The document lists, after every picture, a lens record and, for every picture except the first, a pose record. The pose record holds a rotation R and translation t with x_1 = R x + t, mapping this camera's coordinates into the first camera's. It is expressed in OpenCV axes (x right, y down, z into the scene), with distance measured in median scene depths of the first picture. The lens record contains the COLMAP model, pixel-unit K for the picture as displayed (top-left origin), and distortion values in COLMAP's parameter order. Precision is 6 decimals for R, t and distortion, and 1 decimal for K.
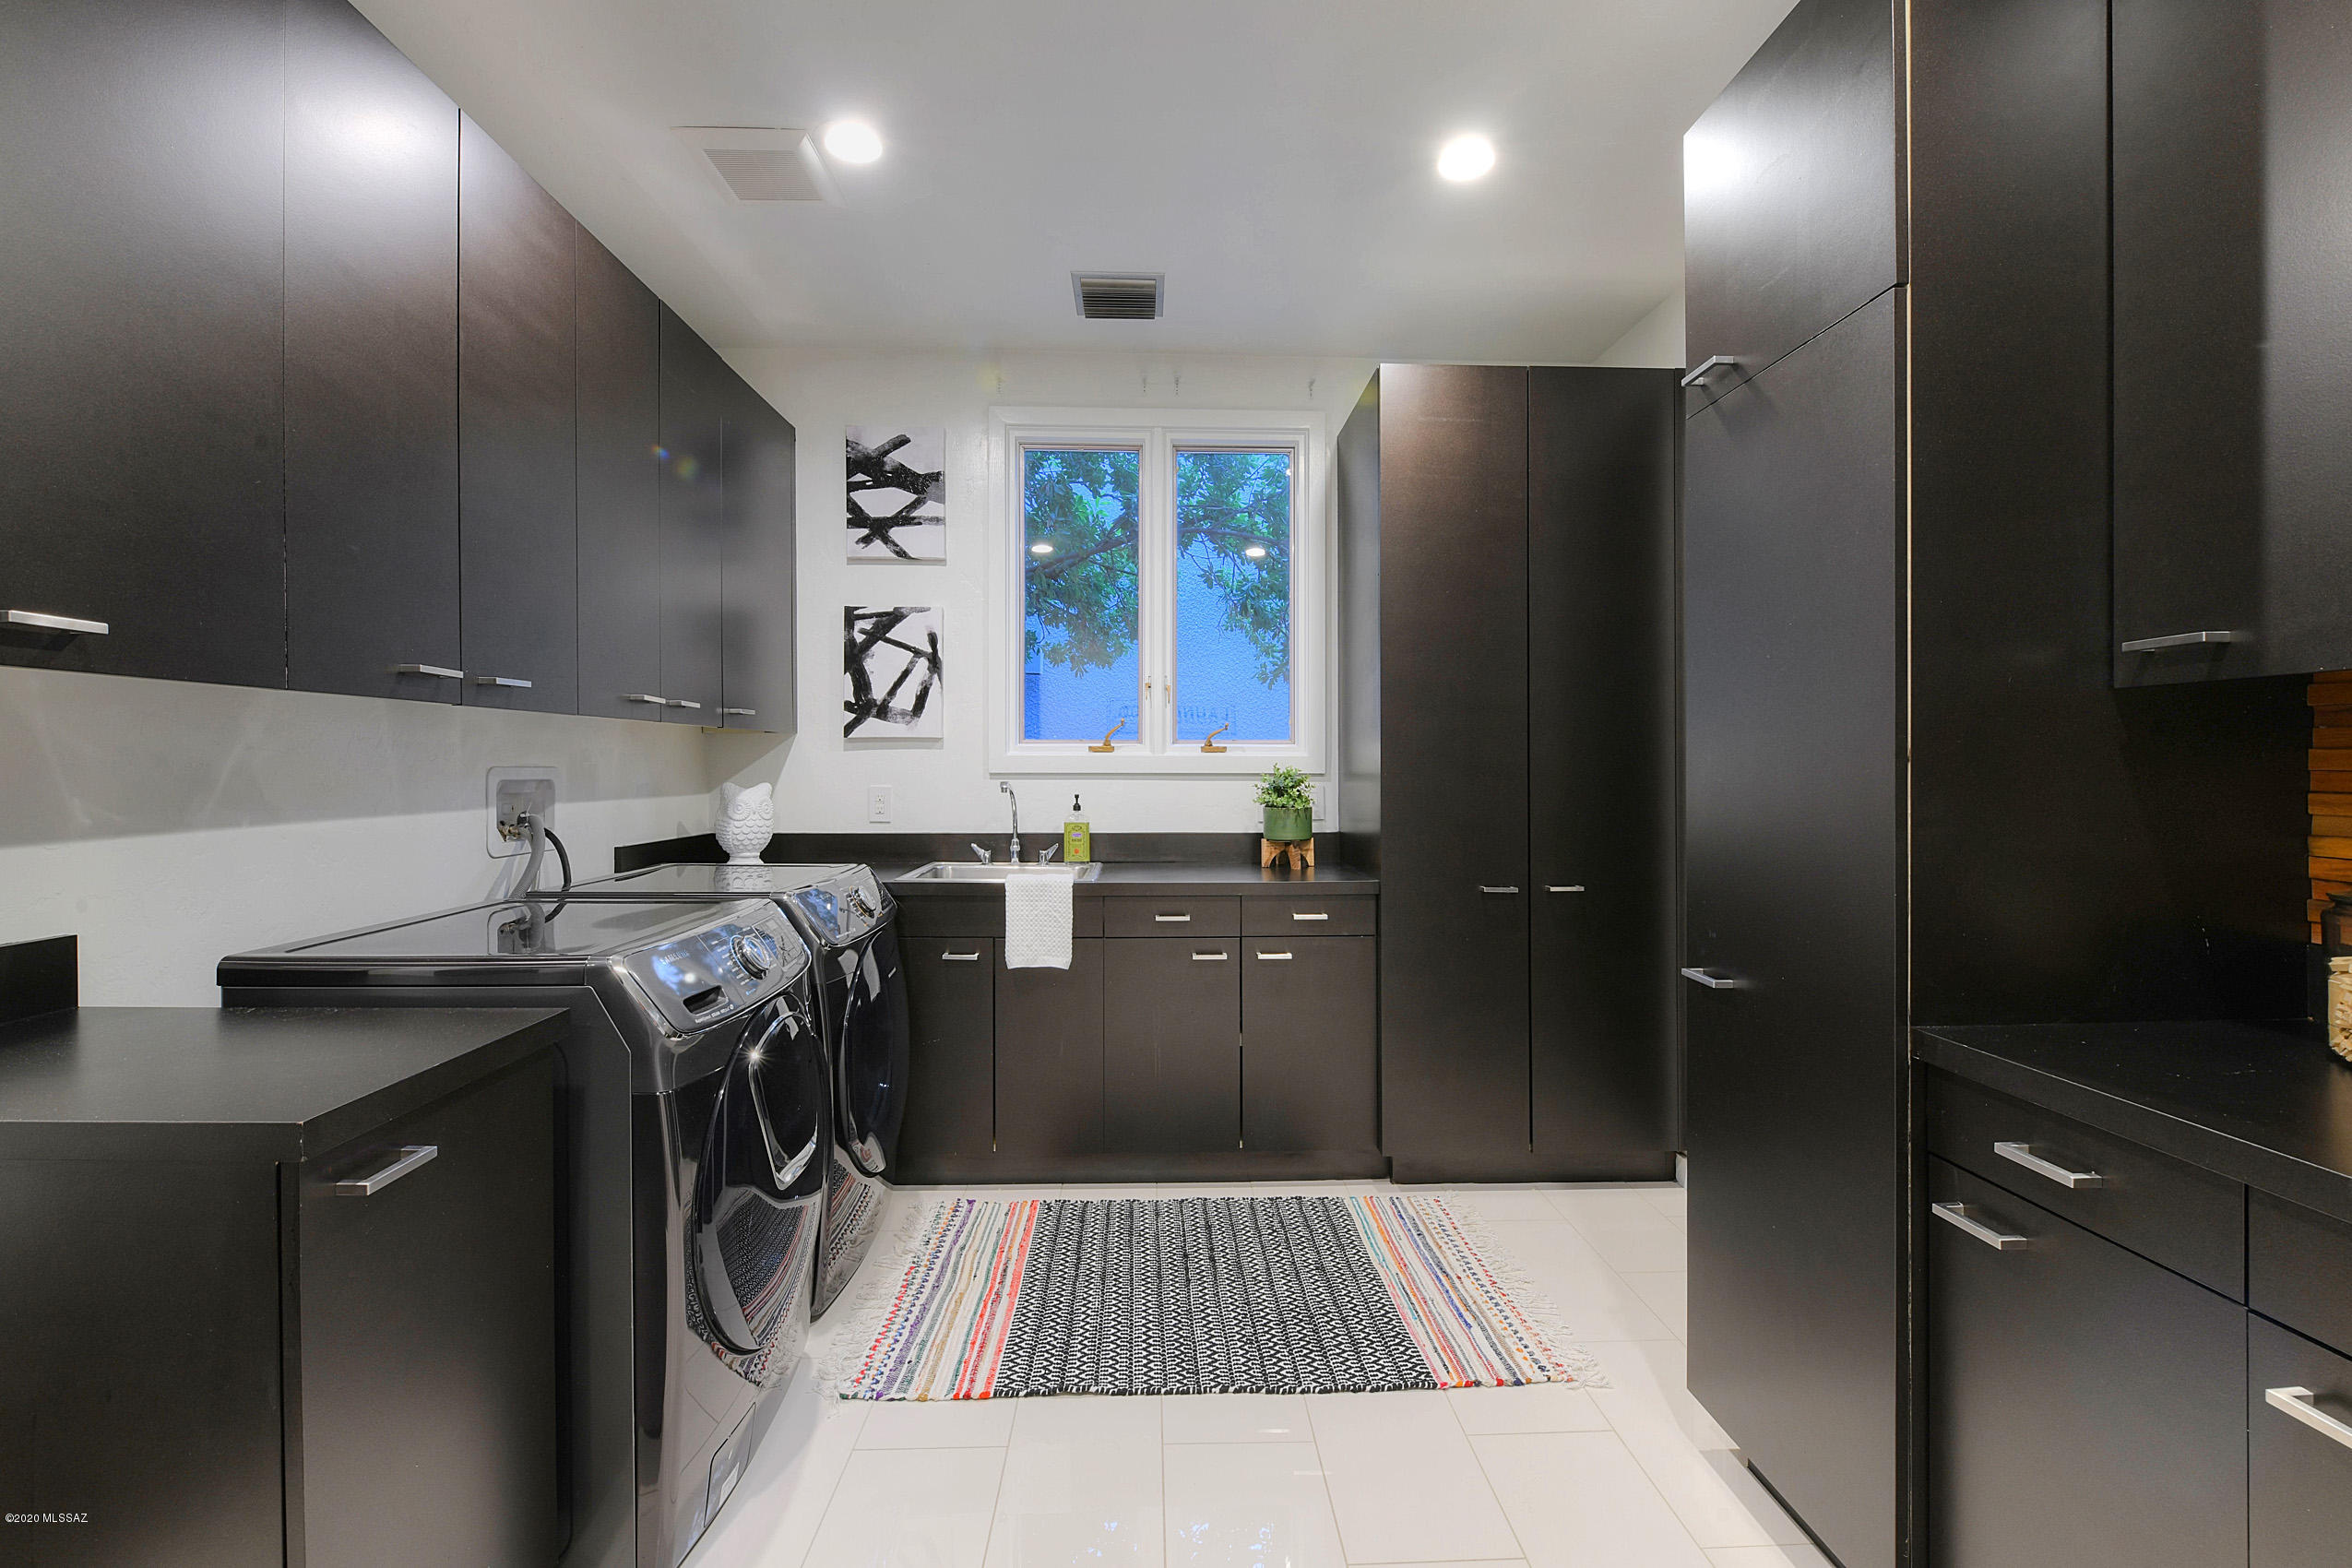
lens RADIAL K [[973.5, 0, 1167.4], [0, 973.5, 765.4], [0, 0, 1]] dist [-0.013133, -0.001430]
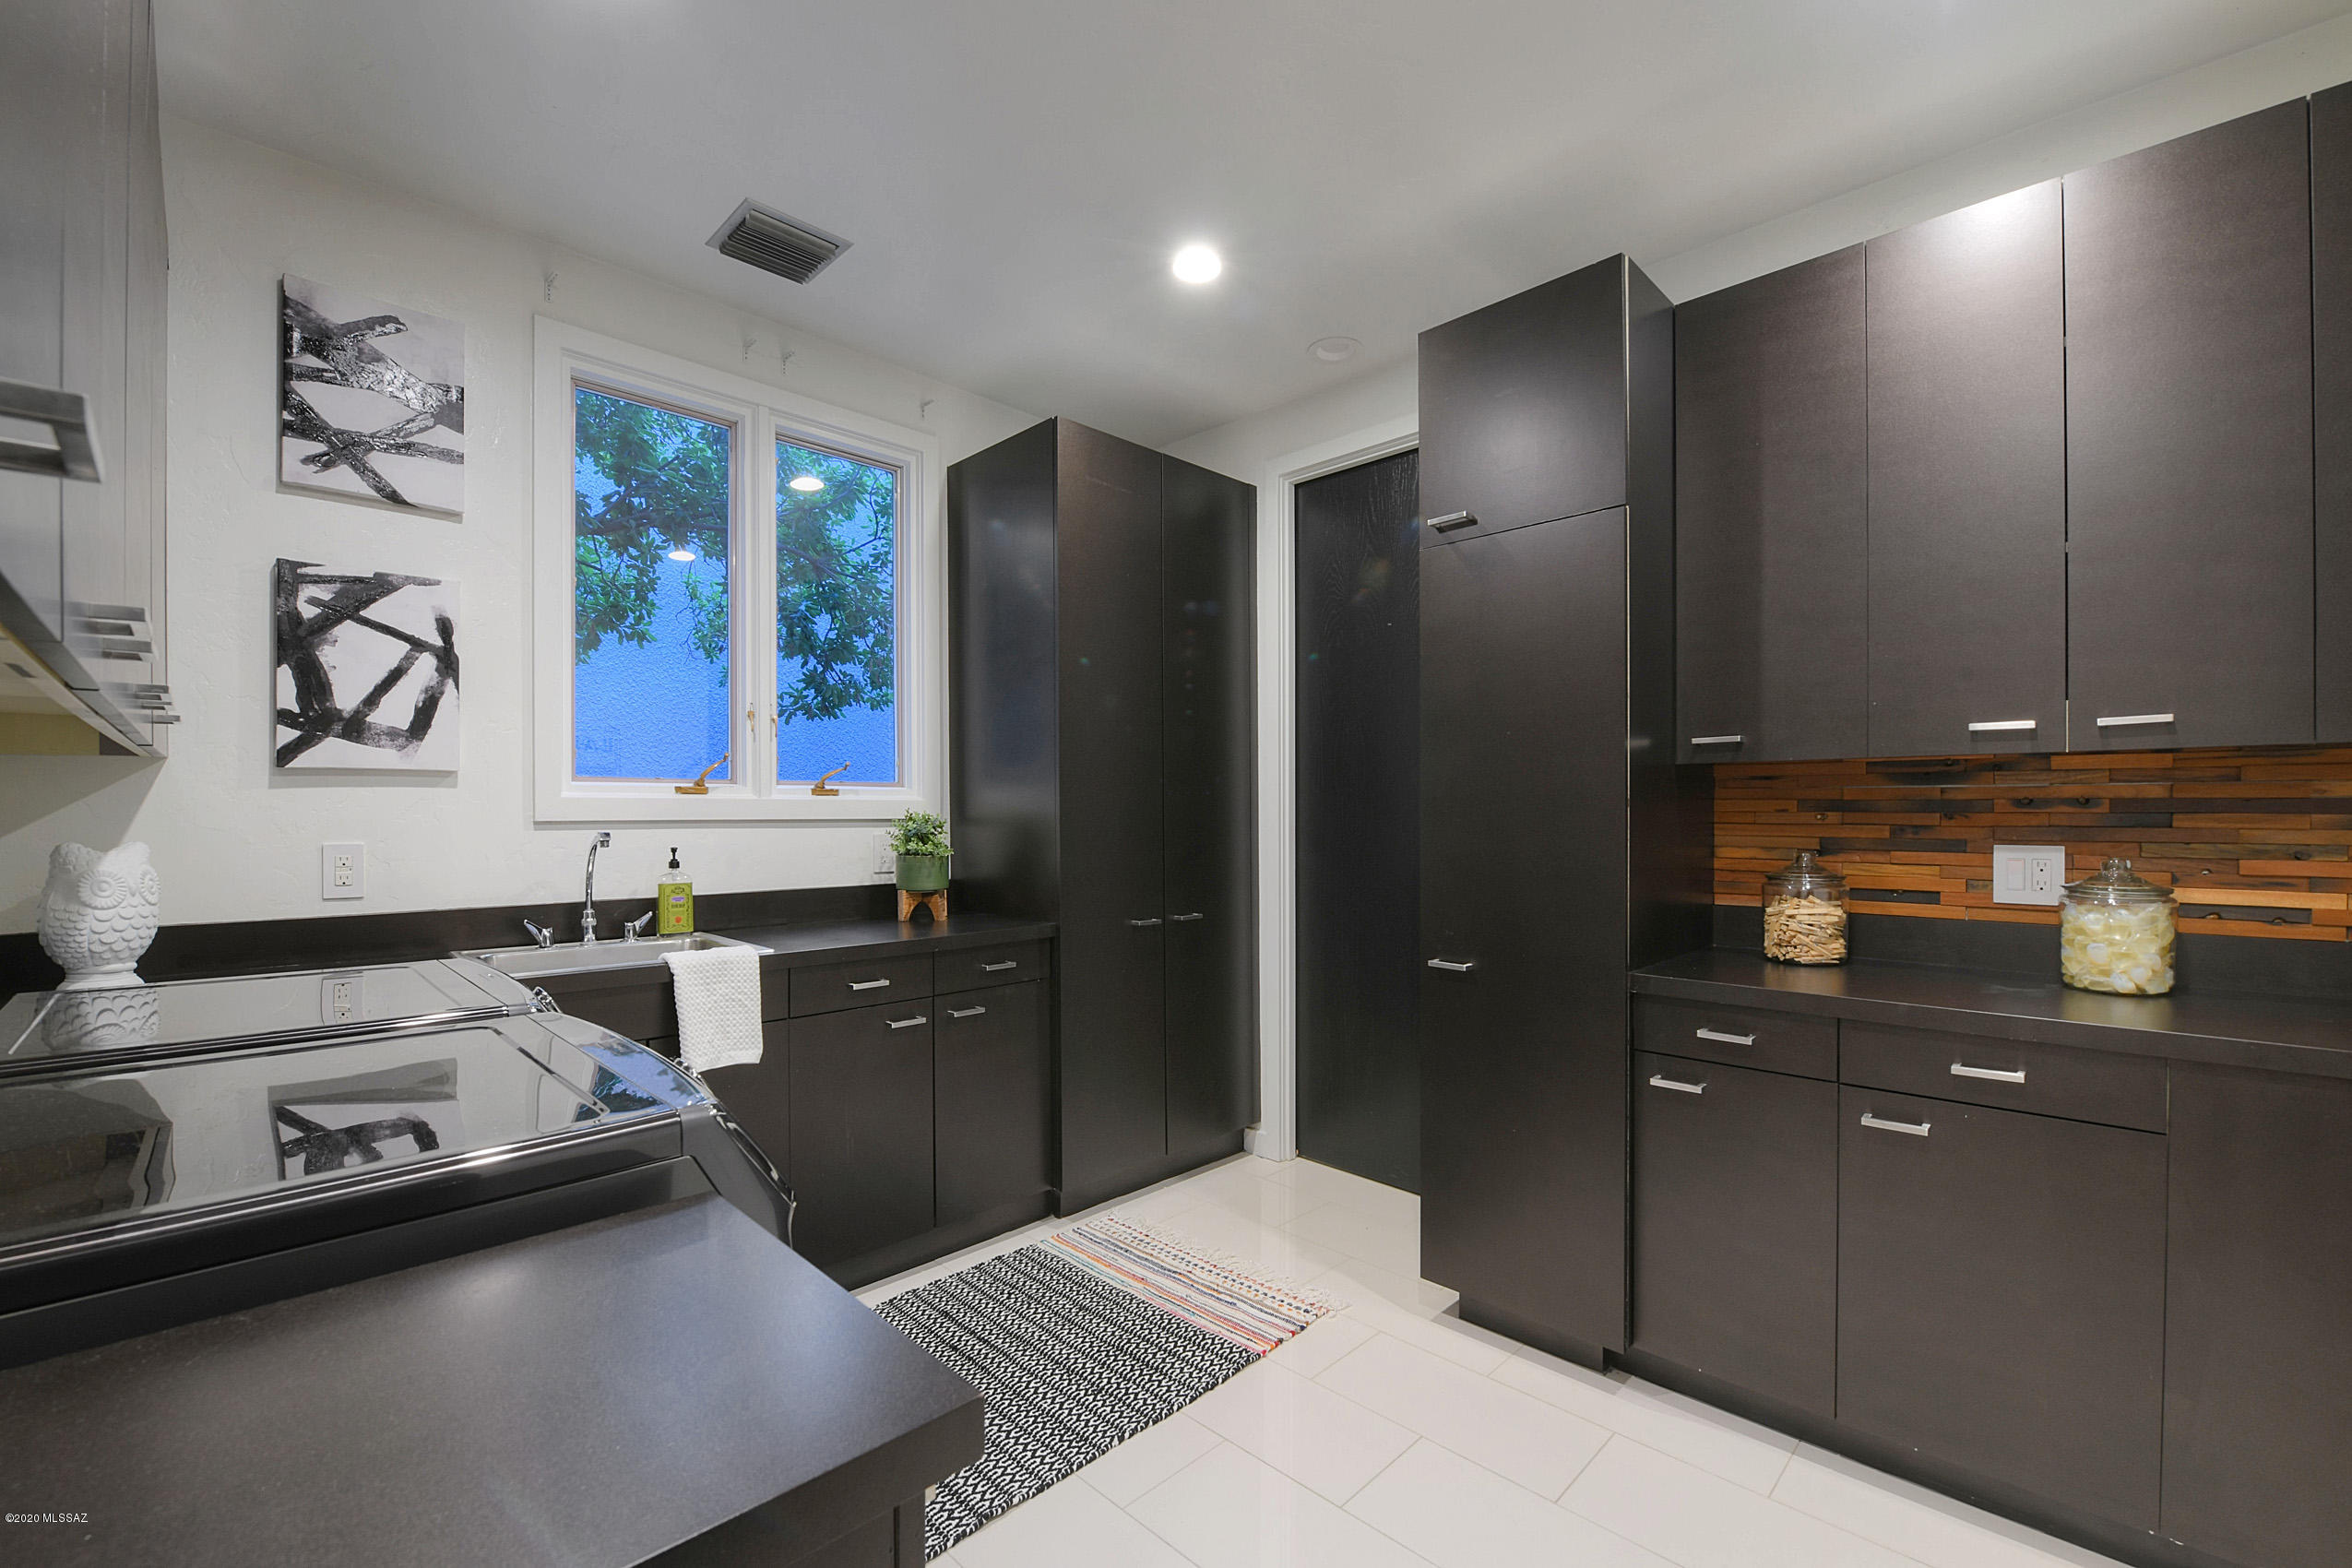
lens RADIAL K [[1008.7, 0, 1182.8], [0, 1008.7, 815.4], [0, 0, 1]] dist [-0.000028, -0.019725]
pose [[0.713985, -0.005679, 0.700138, -0.365689], [0.001860, 0.999979, 0.006213, -0.000493], [-0.700158, -0.003134, 0.713981, 0.131696]]
